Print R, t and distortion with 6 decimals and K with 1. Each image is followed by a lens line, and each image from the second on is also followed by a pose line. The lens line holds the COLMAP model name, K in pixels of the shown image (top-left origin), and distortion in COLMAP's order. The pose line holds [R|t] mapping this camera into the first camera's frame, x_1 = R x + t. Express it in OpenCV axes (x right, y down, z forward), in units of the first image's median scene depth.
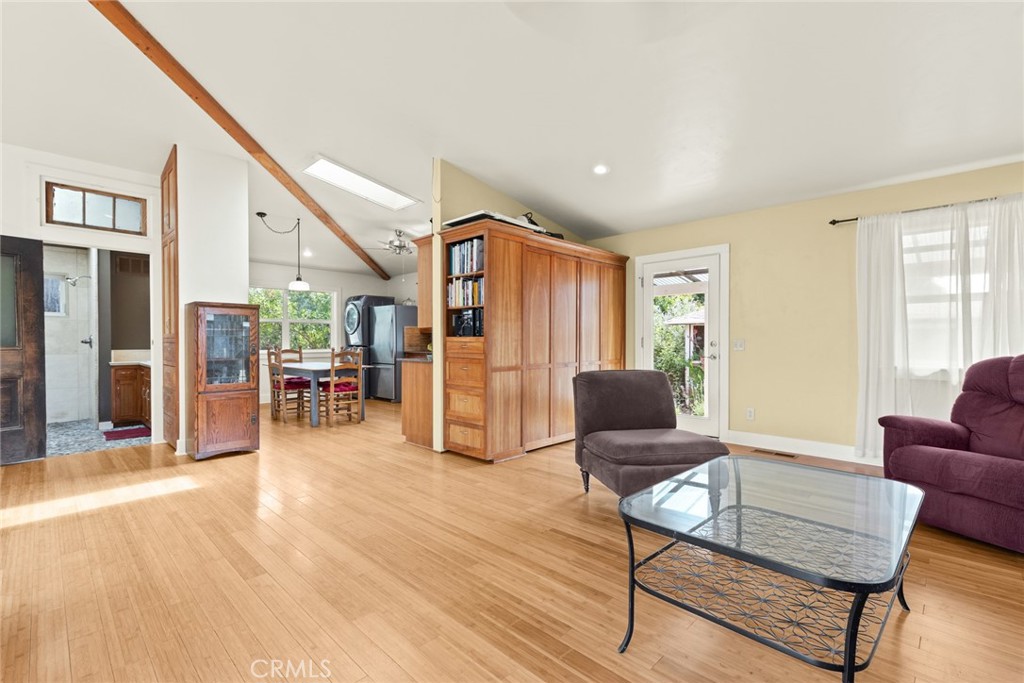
lens RADIAL K [[455.6, 0, 516.3], [0, 455.6, 343.5], [0, 0, 1]] dist [0.005326, -0.000151]
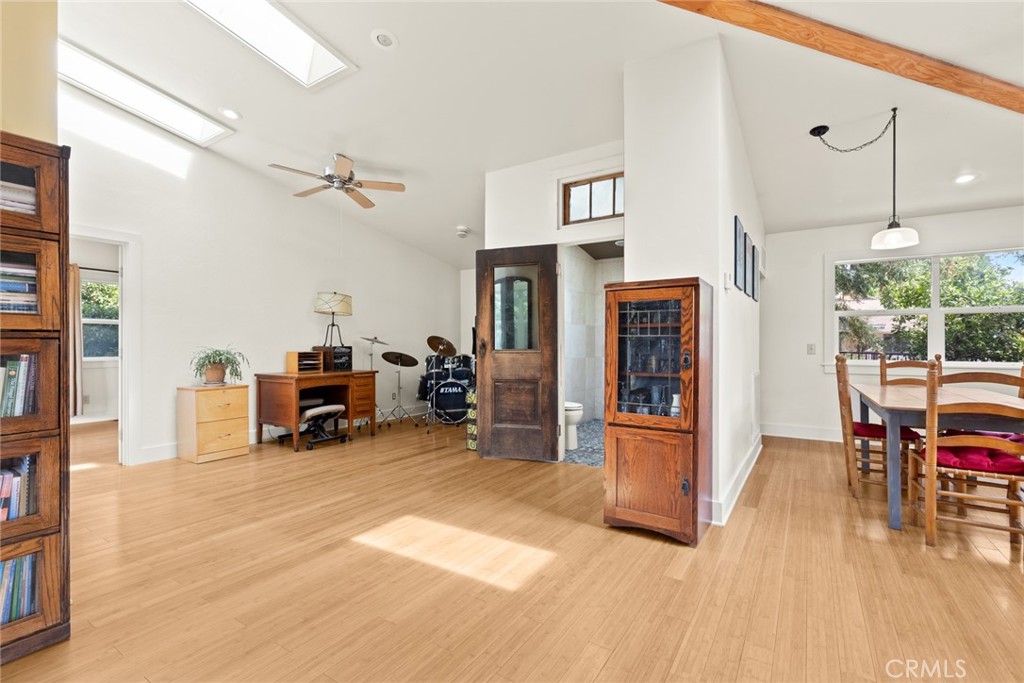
lens RADIAL K [[455.6, 0, 515.9], [0, 455.6, 343.9], [0, 0, 1]] dist [0.005326, -0.000151]
pose [[0.192321, -0.001965, -0.981330, -0.079770], [-0.006919, 0.999970, -0.003358, -0.002484], [0.981308, 0.007435, 0.192302, 0.756461]]
